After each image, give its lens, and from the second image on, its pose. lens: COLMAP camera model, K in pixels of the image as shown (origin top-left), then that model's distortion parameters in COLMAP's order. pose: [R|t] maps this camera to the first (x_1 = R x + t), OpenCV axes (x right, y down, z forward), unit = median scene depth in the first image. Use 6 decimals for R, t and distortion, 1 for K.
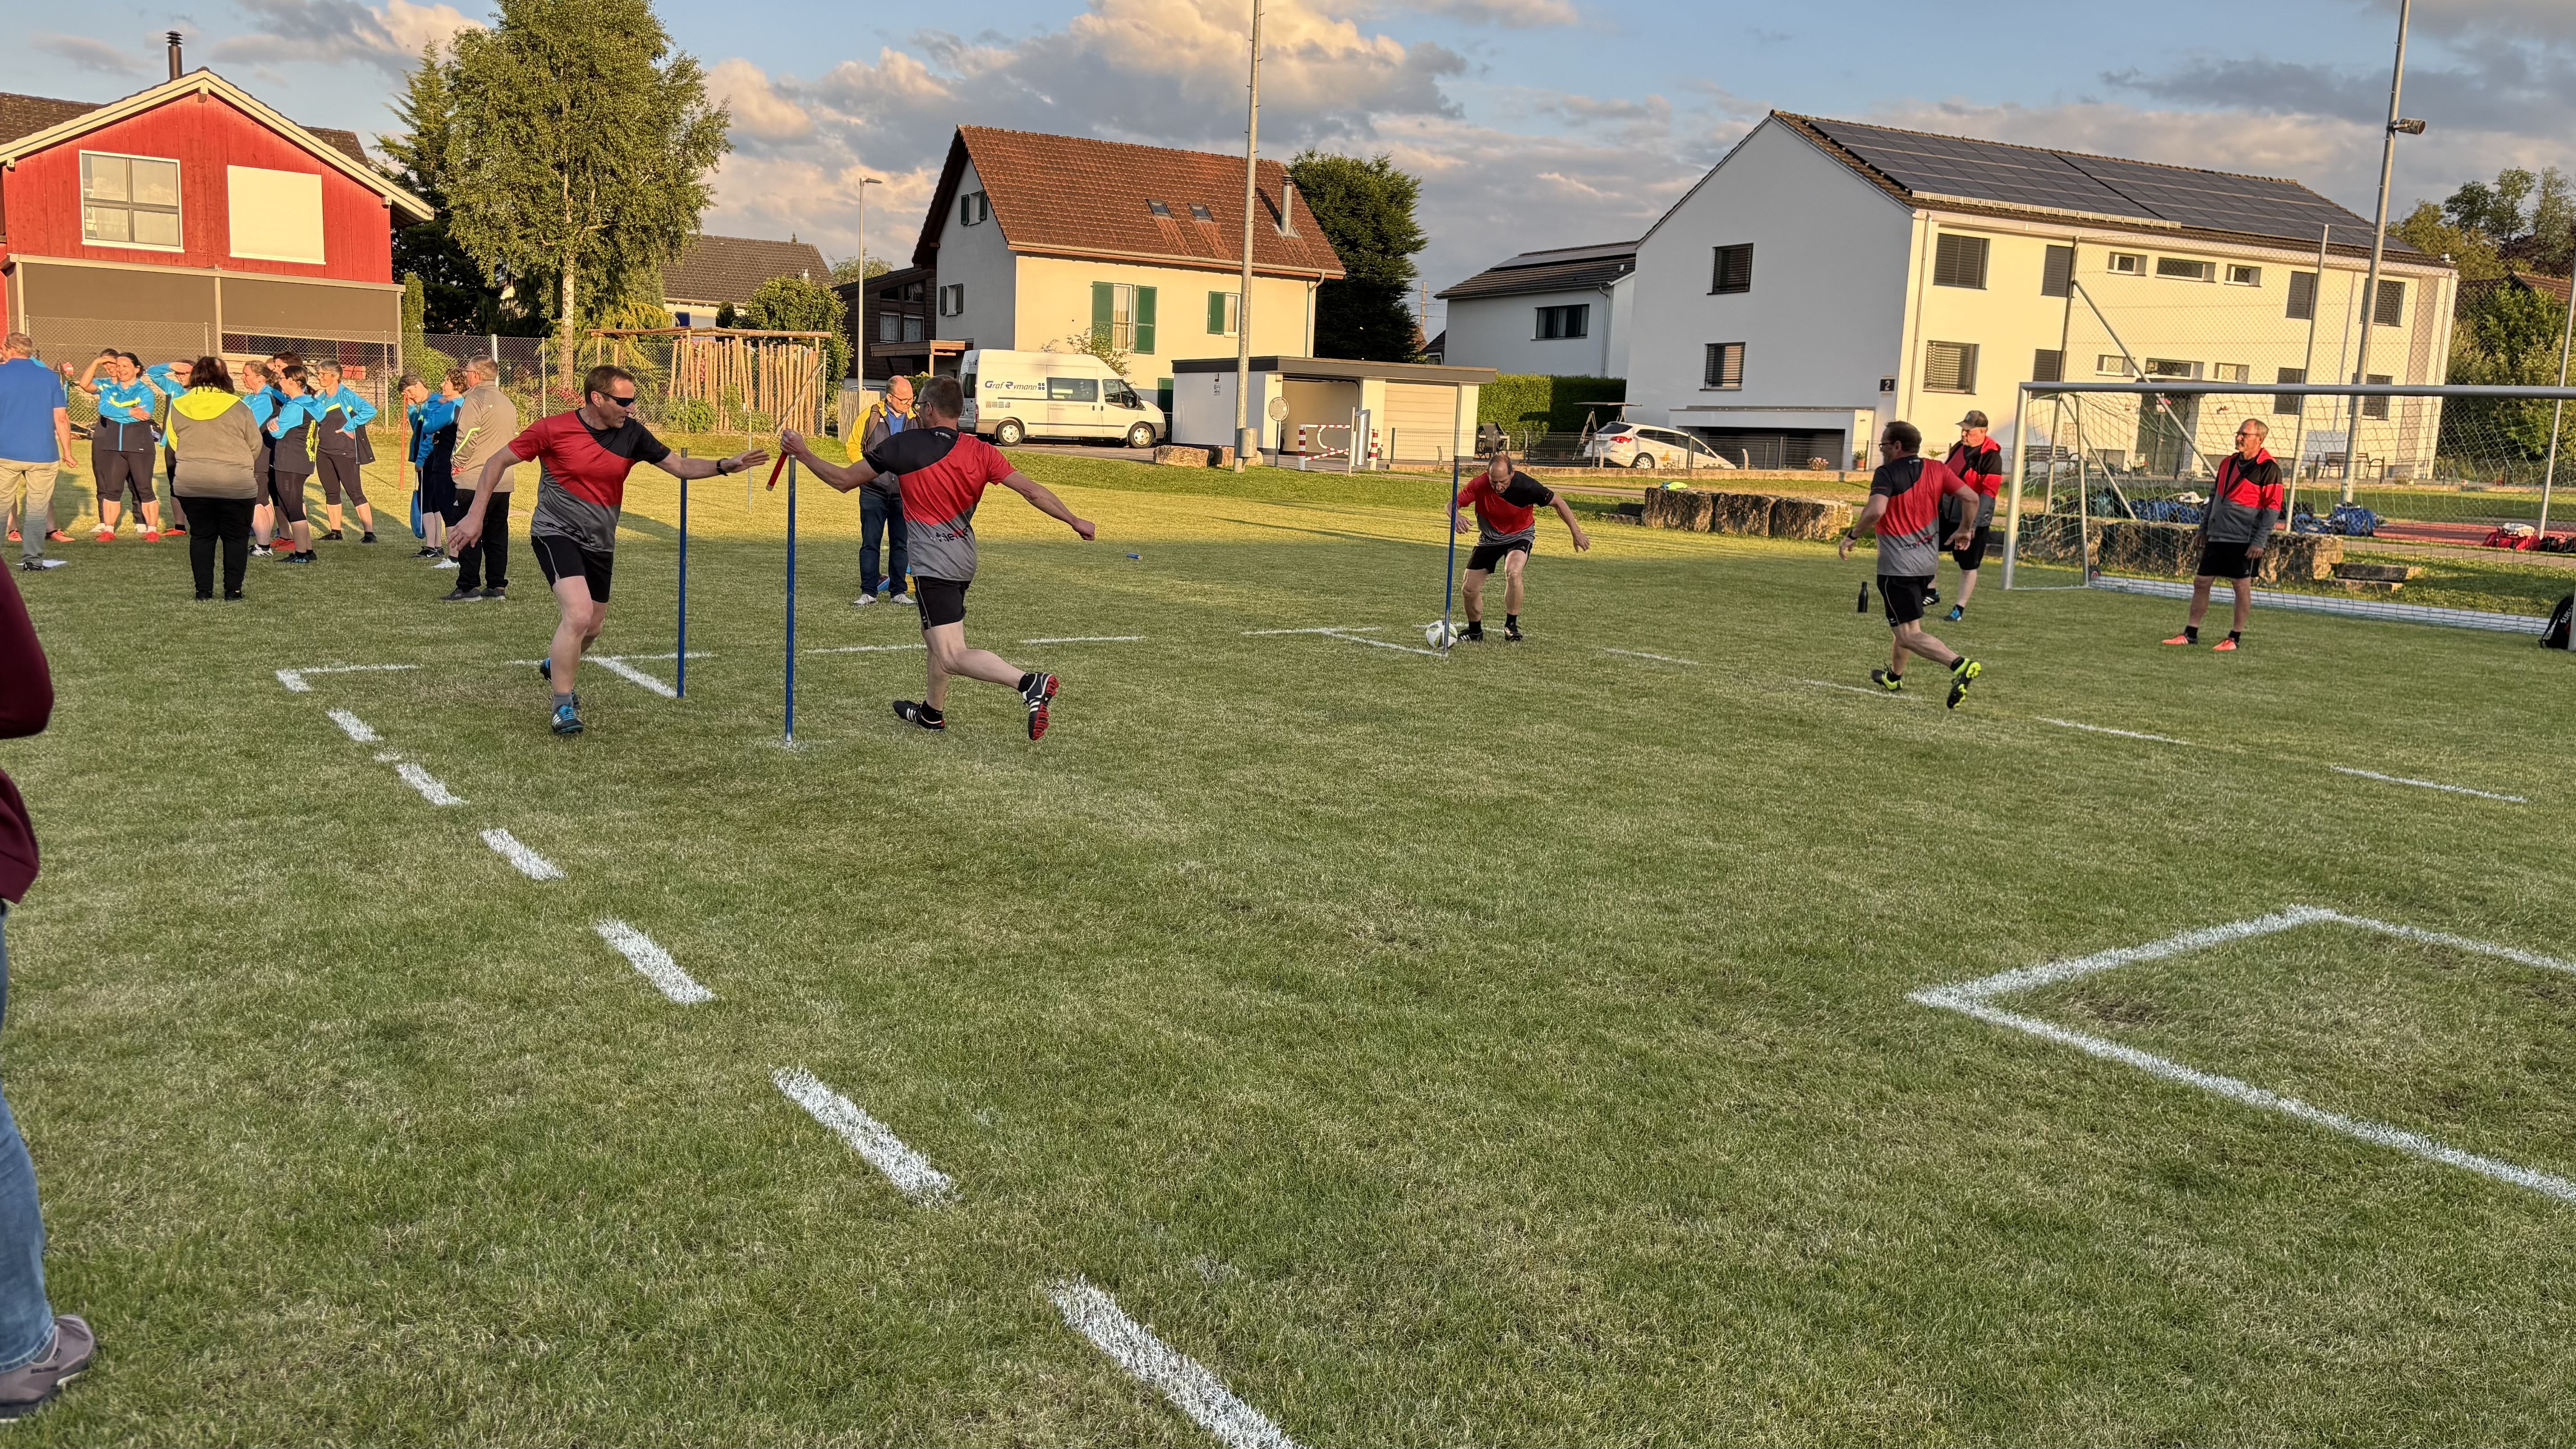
lens RADIAL K [[1976.8, 0, 1264.4], [0, 1976.8, 729.0], [0, 0, 1]] dist [0.070084, -0.093907]
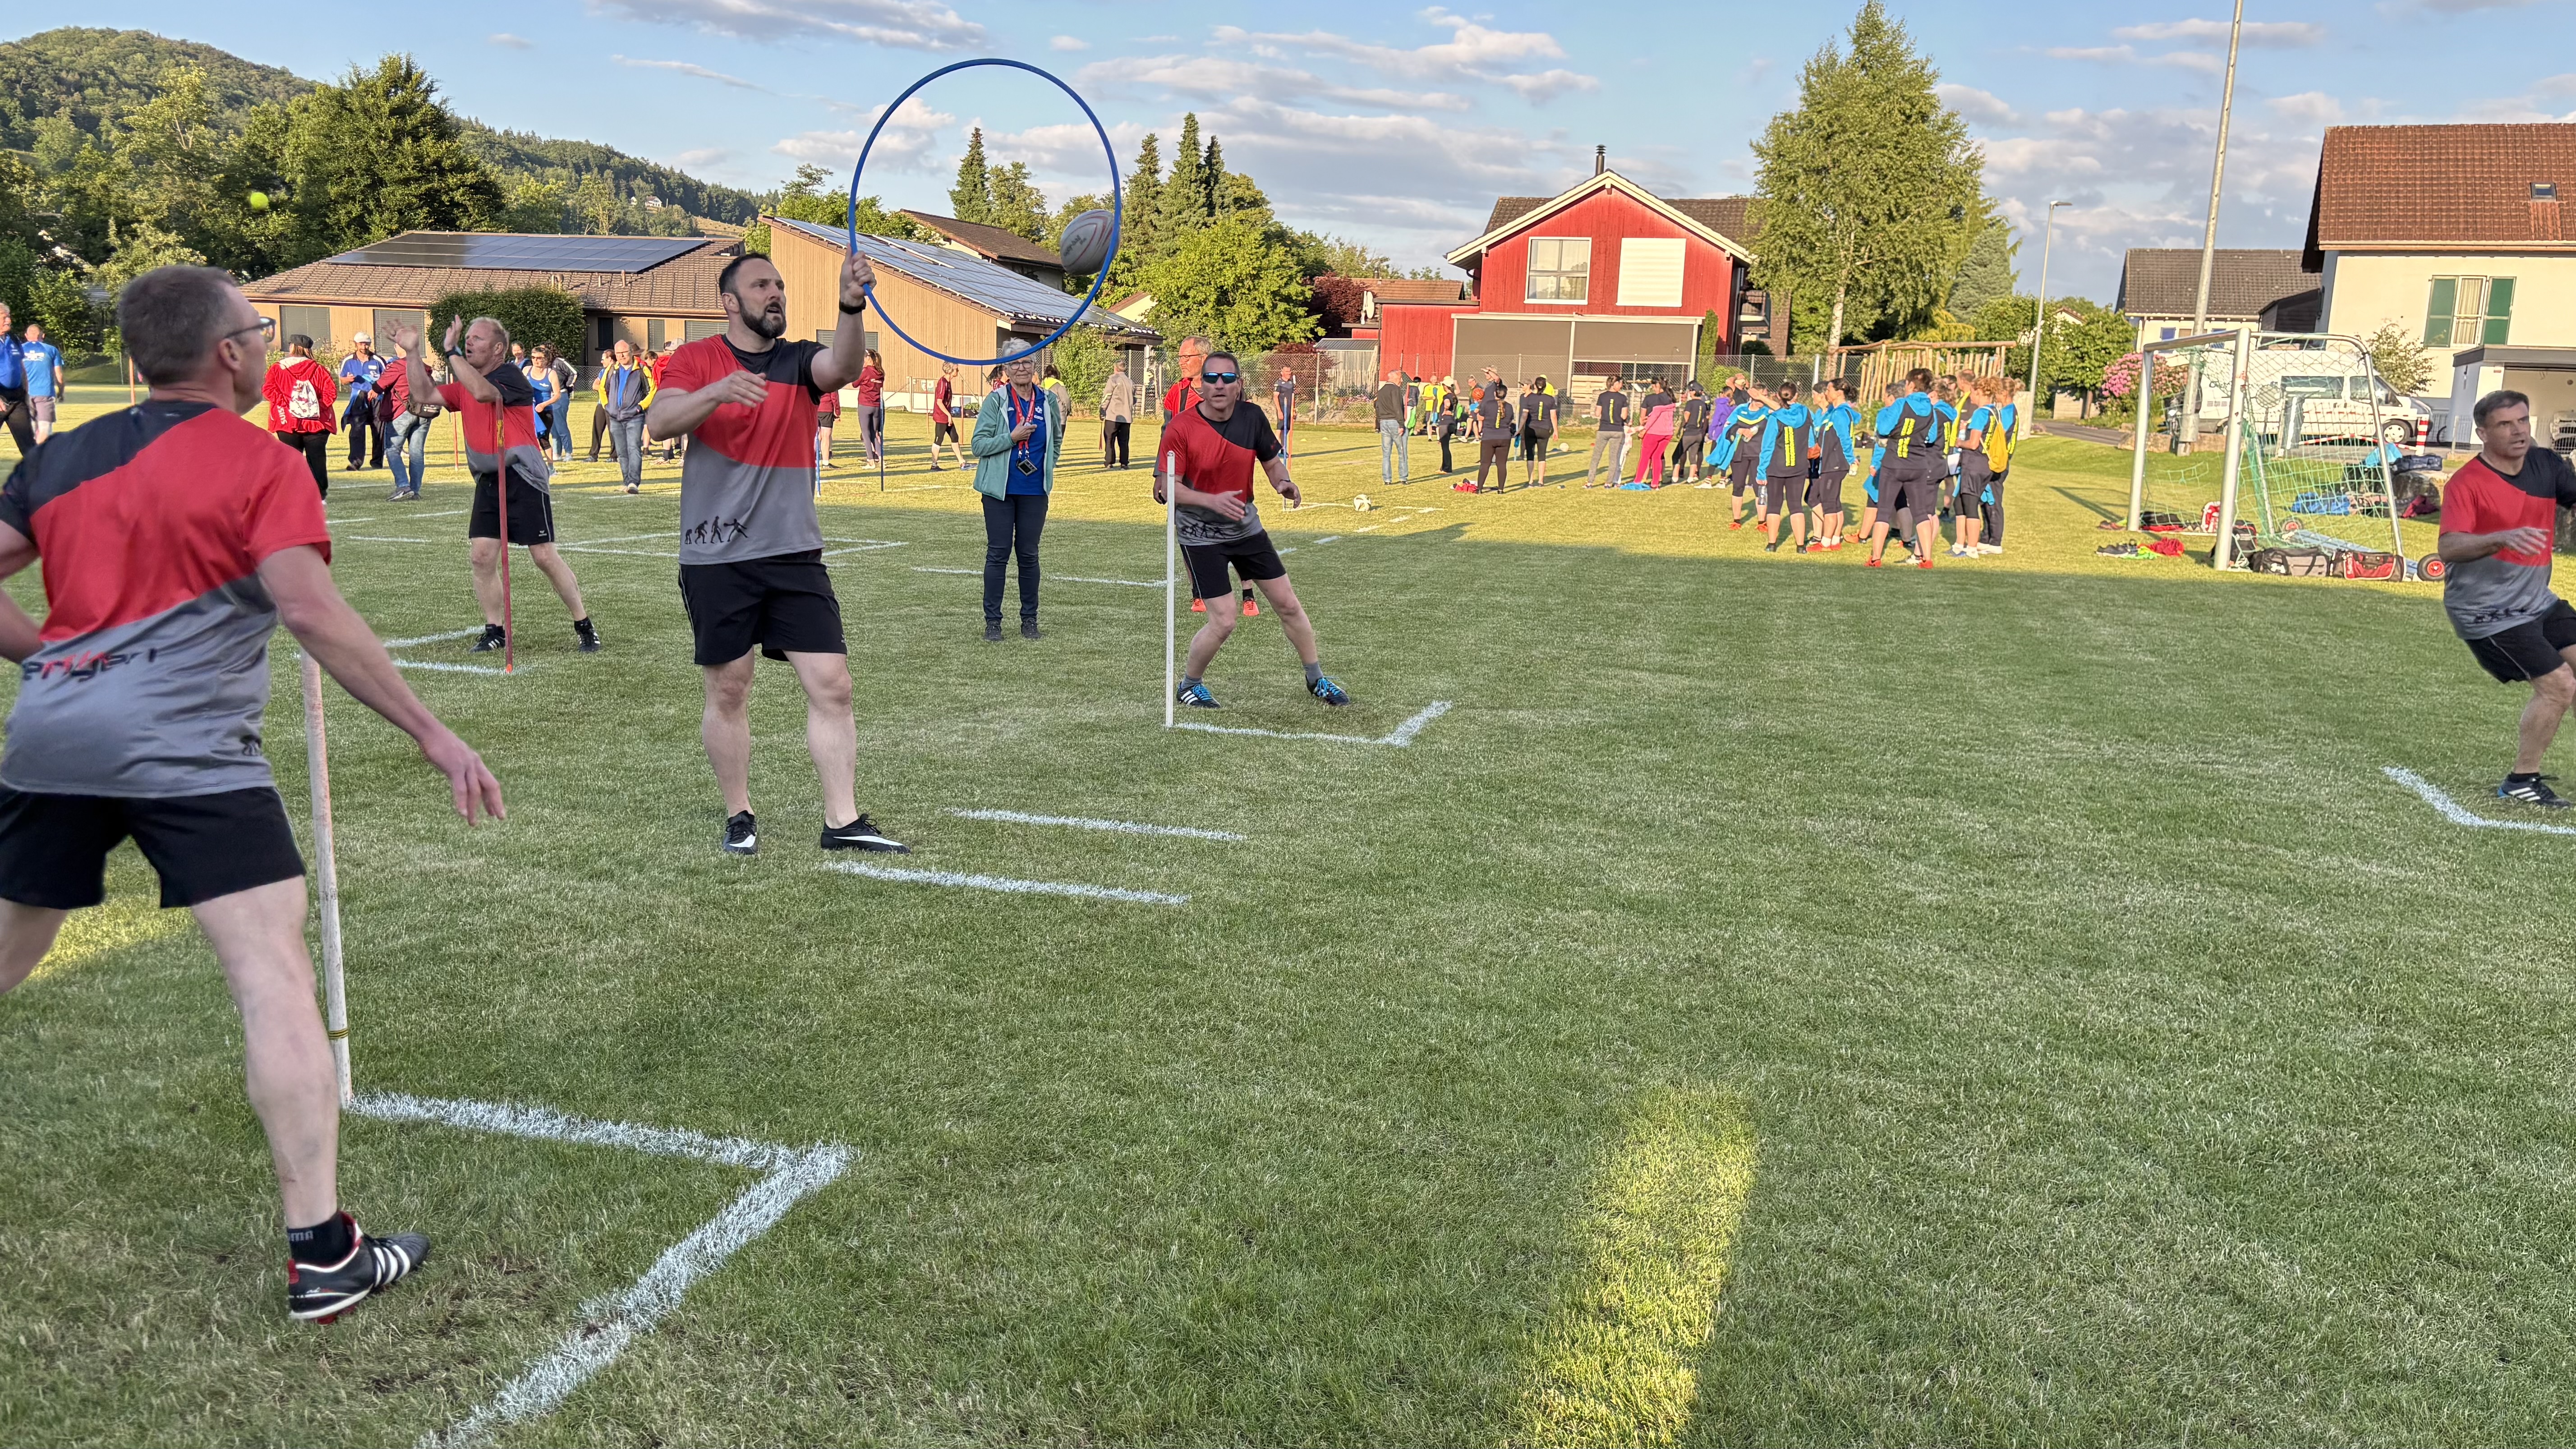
lens RADIAL K [[1954.0, 0, 1266.9], [0, 1954.0, 707.9], [0, 0, 1]] dist [0.060344, -0.073309]
pose [[0.621246, 0.107680, -0.776182, 0.361318], [-0.126026, 0.991349, 0.036660, 0.015740], [0.773415, 0.075044, 0.629442, -0.007499]]
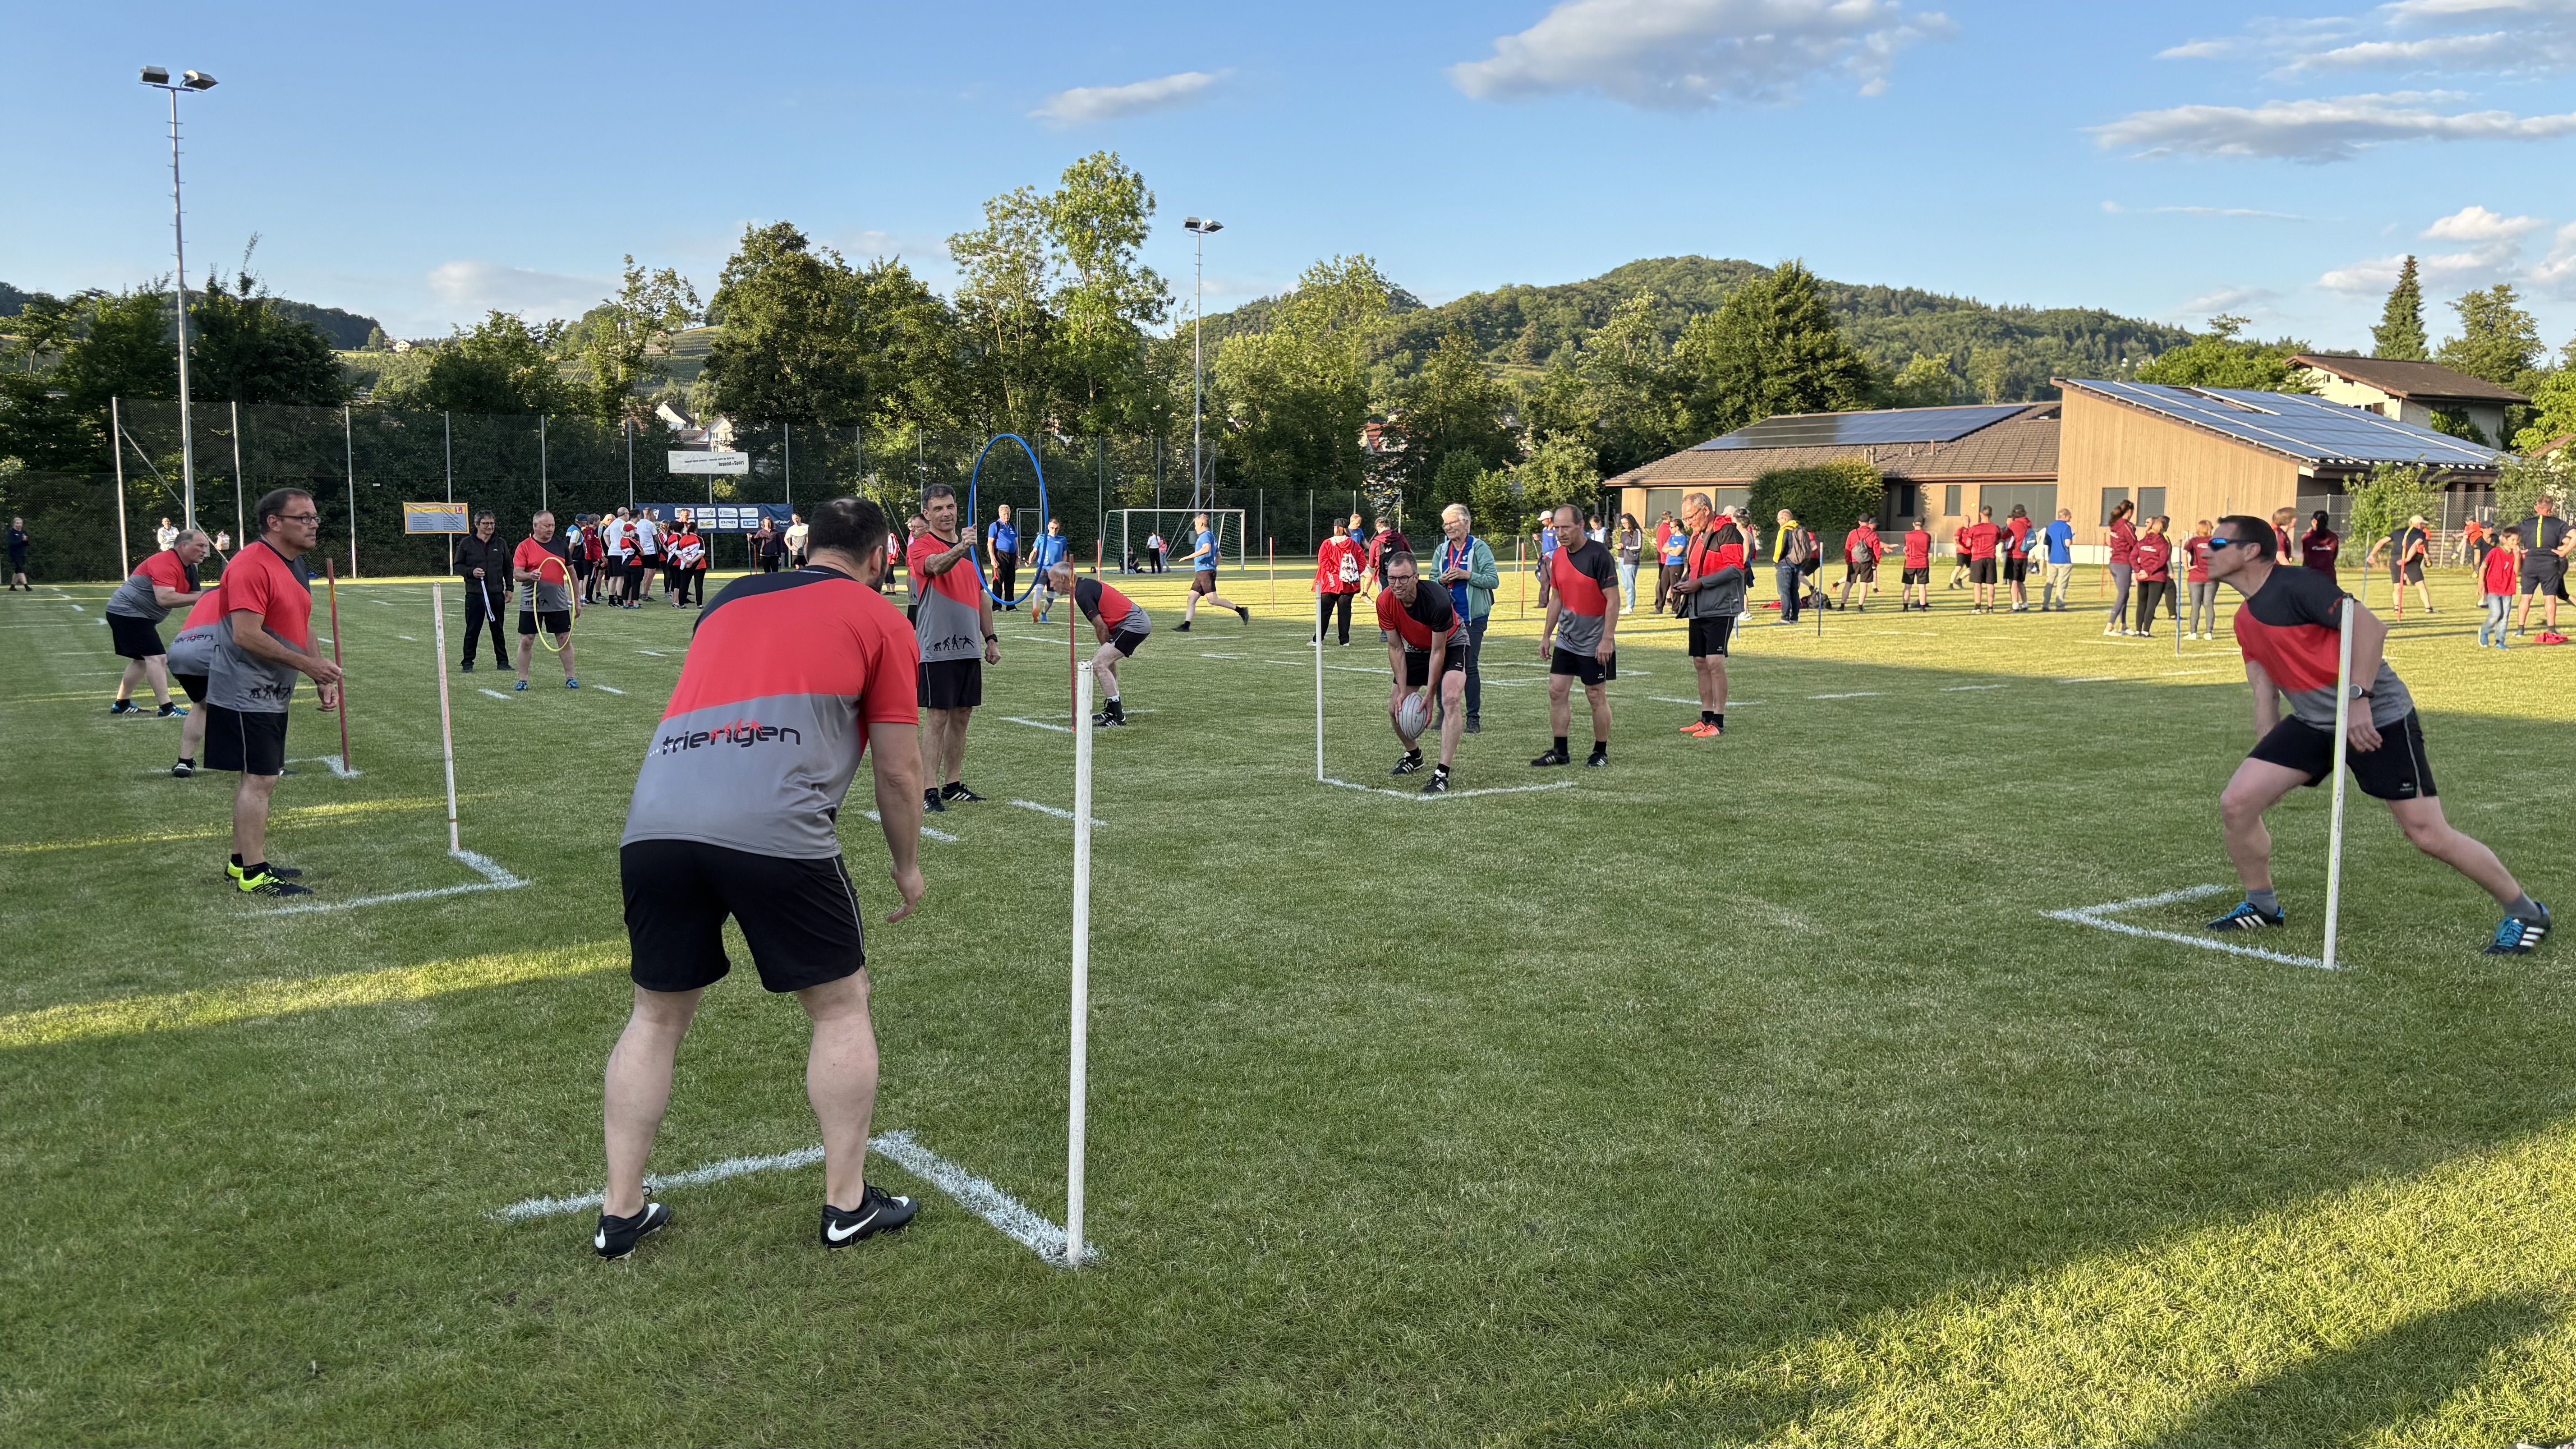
lens RADIAL K [[1953.2, 0, 1277.5], [0, 1953.2, 714.6], [0, 0, 1]] dist [0.061058, -0.073810]
pose [[-0.040623, 0.056014, -0.997603, 0.441384], [-0.152814, 0.986333, 0.061604, 0.003480], [0.987420, 0.154950, -0.031508, 0.085859]]
